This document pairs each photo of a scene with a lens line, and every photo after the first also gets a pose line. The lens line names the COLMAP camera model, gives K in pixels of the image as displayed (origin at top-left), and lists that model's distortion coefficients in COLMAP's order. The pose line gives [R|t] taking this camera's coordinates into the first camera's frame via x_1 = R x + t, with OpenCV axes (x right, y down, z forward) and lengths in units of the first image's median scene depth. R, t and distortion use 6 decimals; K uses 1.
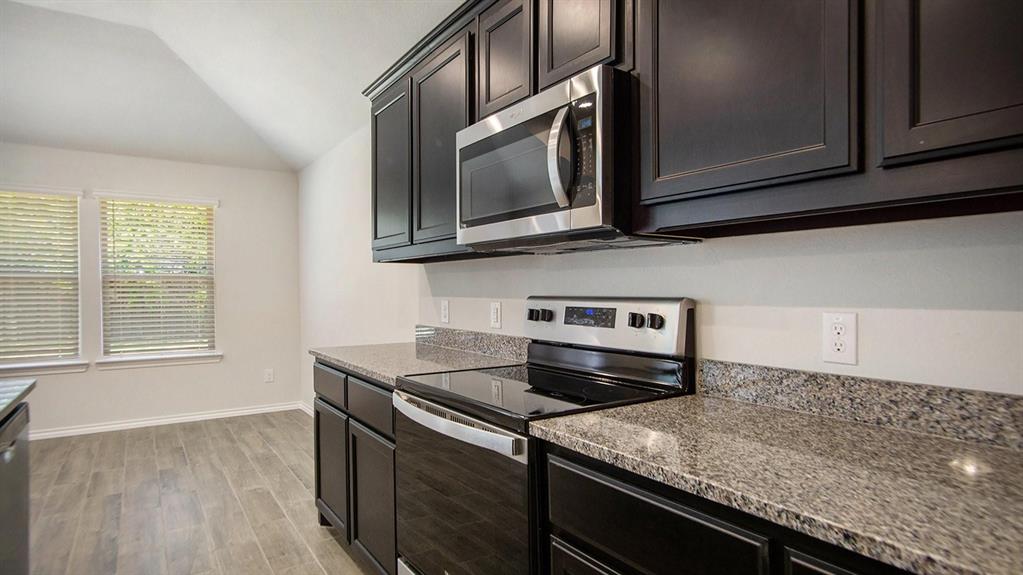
lens RADIAL K [[547.1, 0, 514.1], [0, 547.1, 288.8], [0, 0, 1]] dist [-0.019911, 0.002286]
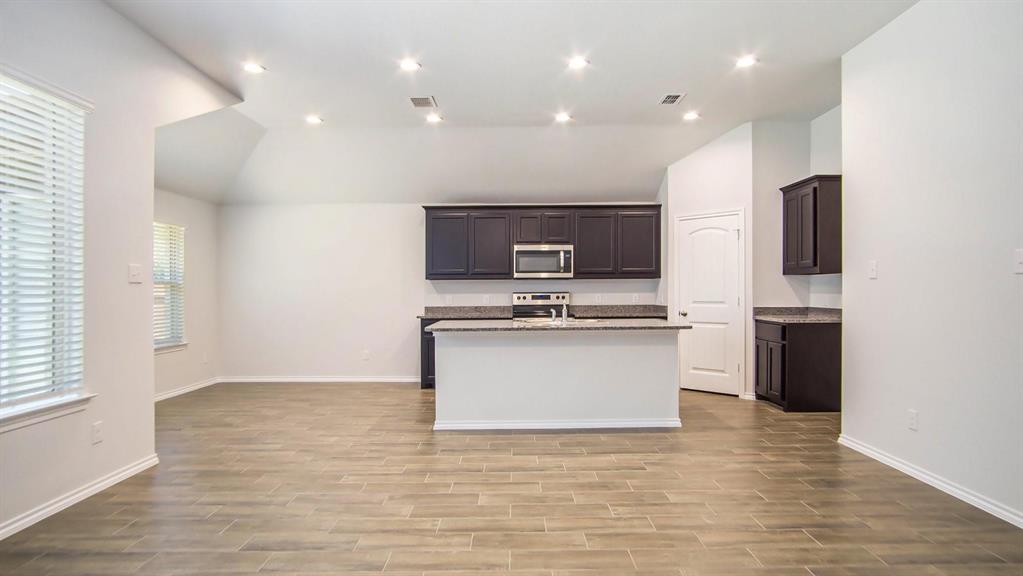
lens RADIAL K [[547.1, 0, 515.4], [0, 547.1, 287.0], [0, 0, 1]] dist [-0.019911, 0.002286]
pose [[0.556941, 0.016915, 0.830380, -2.951615], [0.002678, 0.999751, -0.022162, 0.057824], [-0.830548, 0.014566, 0.556757, -0.928680]]
